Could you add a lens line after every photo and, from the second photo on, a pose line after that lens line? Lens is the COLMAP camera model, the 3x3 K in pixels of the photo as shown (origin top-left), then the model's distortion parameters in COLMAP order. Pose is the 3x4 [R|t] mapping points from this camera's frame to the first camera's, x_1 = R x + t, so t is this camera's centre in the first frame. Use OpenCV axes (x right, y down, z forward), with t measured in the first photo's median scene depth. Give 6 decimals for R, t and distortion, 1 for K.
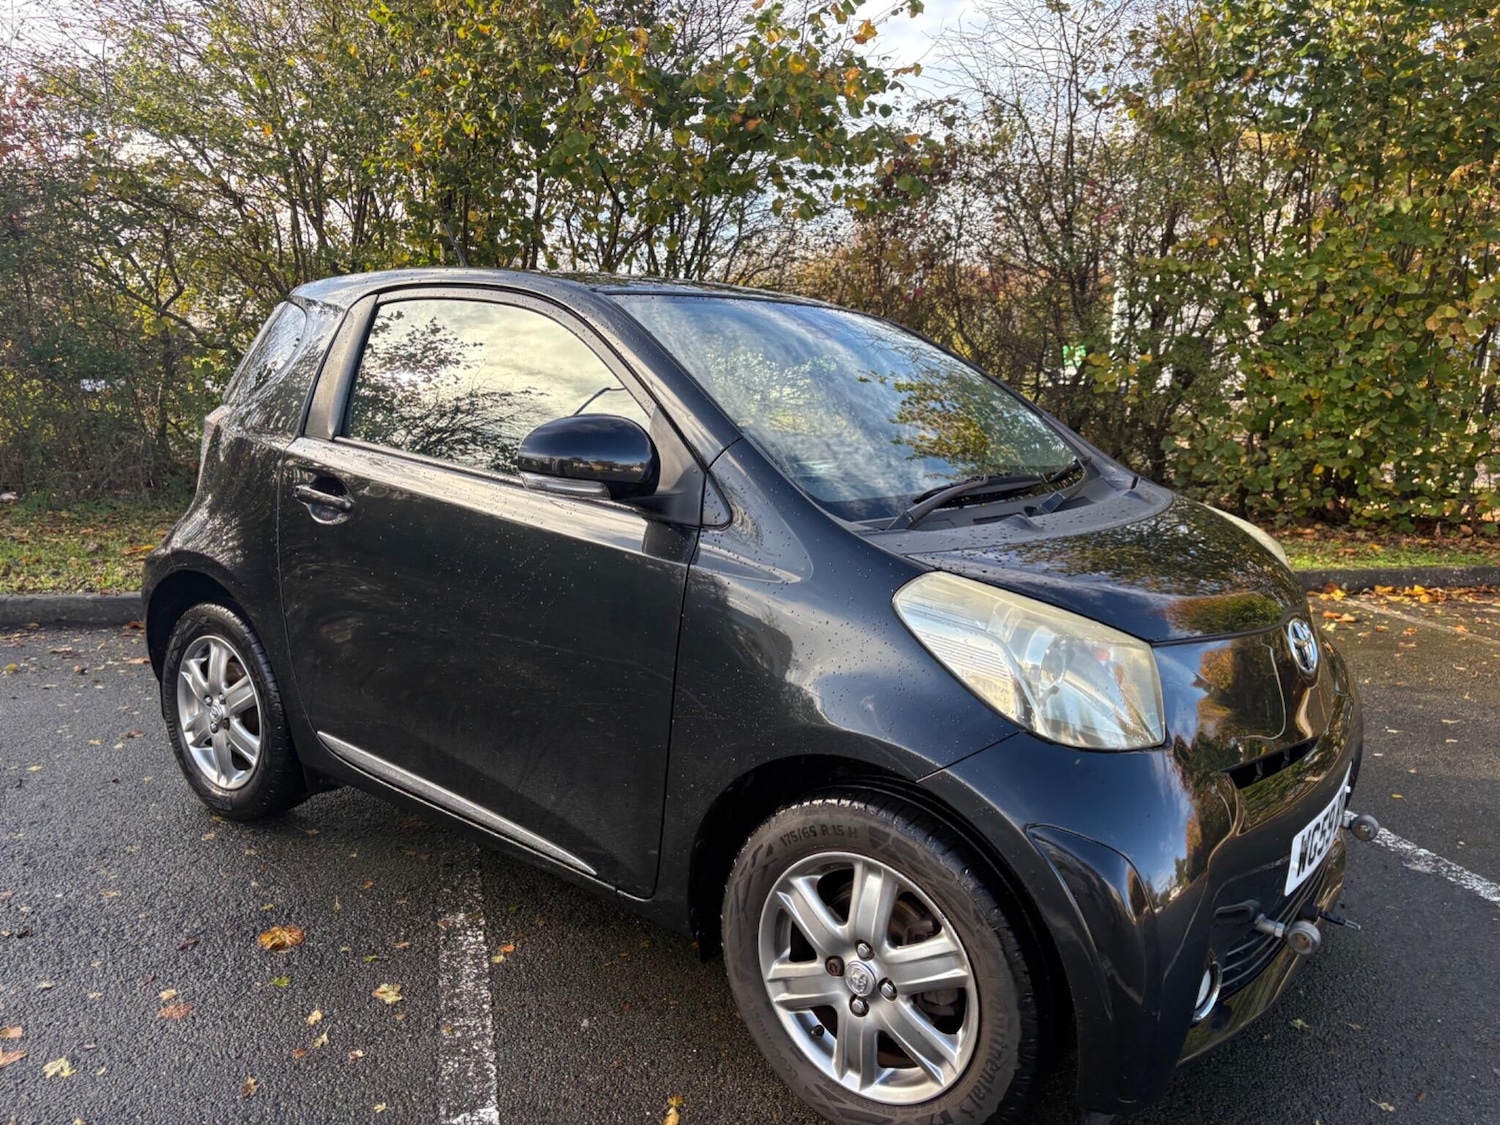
lens RADIAL K [[1117.9, 0, 741.4], [0, 1117.9, 558.3], [0, 0, 1]] dist [0.047046, -0.043151]
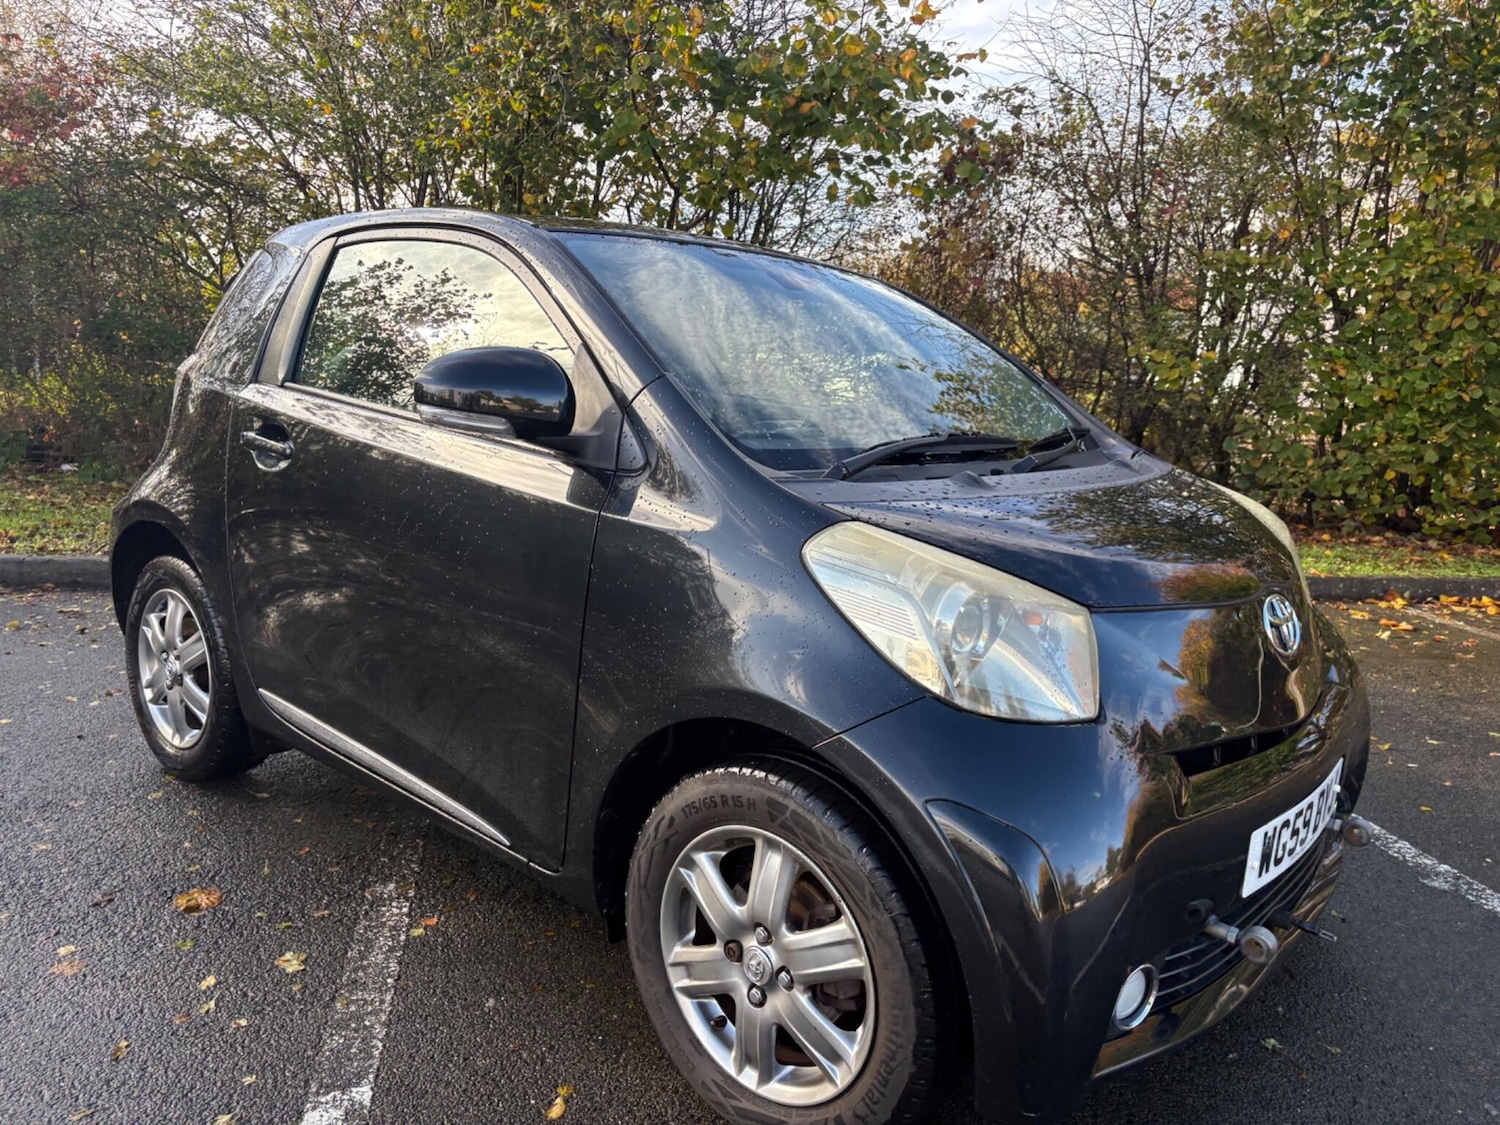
lens RADIAL K [[1117.9, 0, 765.7], [0, 1117.9, 555.4], [0, 0, 1]] dist [0.047046, -0.043151]
pose [[0.998272, 0.031174, -0.049817, 0.093811], [-0.031440, 0.999495, -0.004551, 0.028744], [0.049650, 0.006109, 0.998748, 0.055492]]
